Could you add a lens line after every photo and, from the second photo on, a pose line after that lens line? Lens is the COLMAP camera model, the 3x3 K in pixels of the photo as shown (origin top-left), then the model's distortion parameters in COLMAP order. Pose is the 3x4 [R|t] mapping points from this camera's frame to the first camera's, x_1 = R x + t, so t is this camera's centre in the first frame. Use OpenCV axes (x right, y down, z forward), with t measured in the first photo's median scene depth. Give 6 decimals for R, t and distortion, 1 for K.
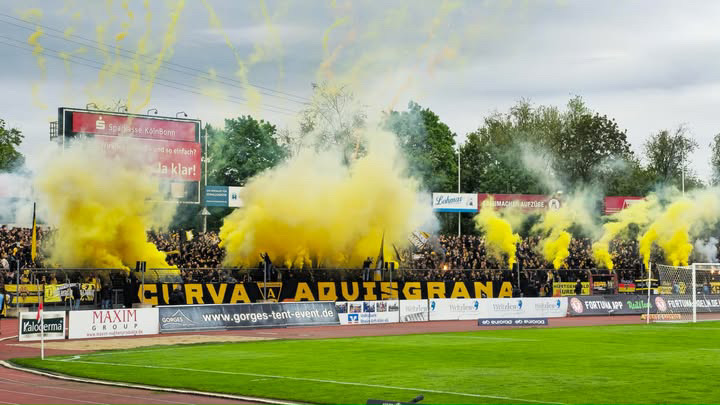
lens RADIAL K [[1298.3, 0, 357.1], [0, 1298.3, 174.9], [0, 0, 1]] dist [0.157924, 0.000000]
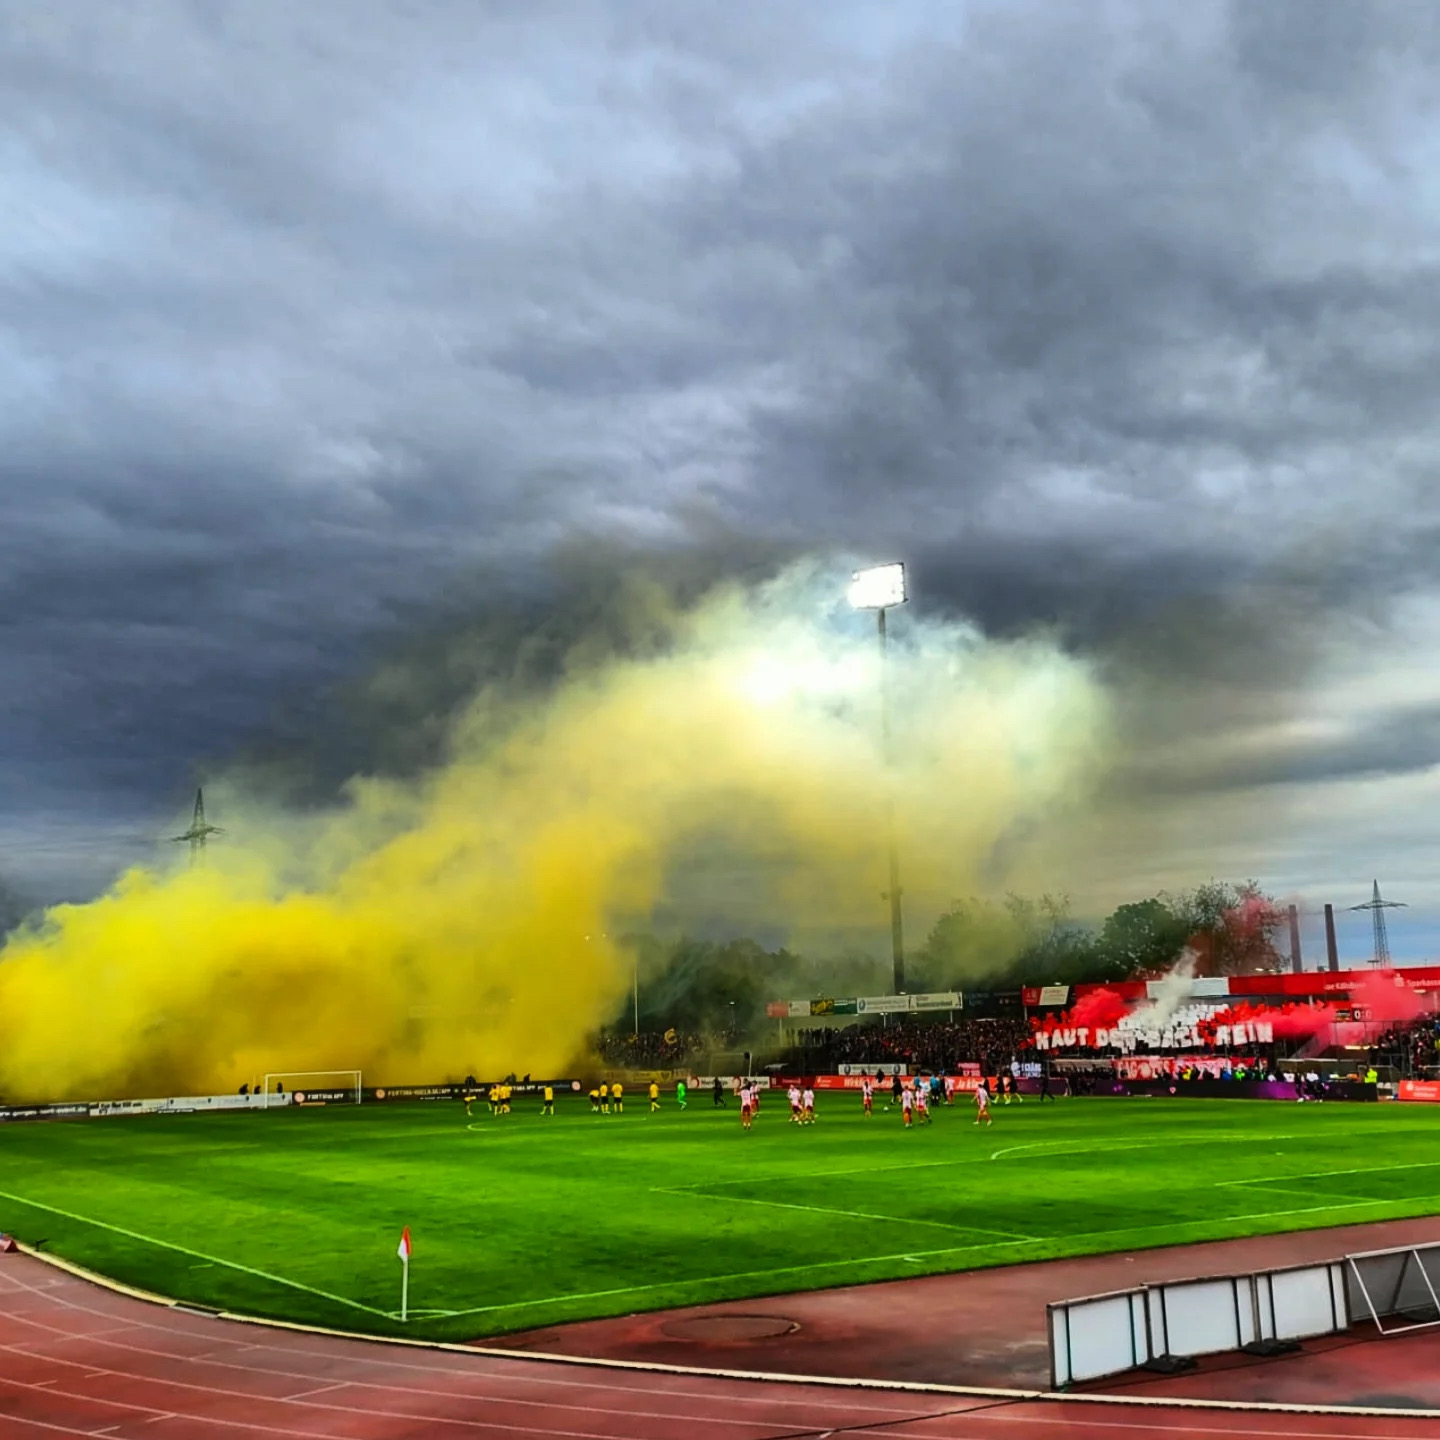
lens RADIAL K [[1679.1, 0, 738.4], [0, 1679.1, 620.8], [0, 0, 1]] dist [0.049336, 0.000000]
pose [[0.985242, -0.063991, -0.158754, 1.275997], [0.037155, 0.985328, -0.166580, -0.134183], [0.167085, 0.158223, 0.973164, -1.241270]]
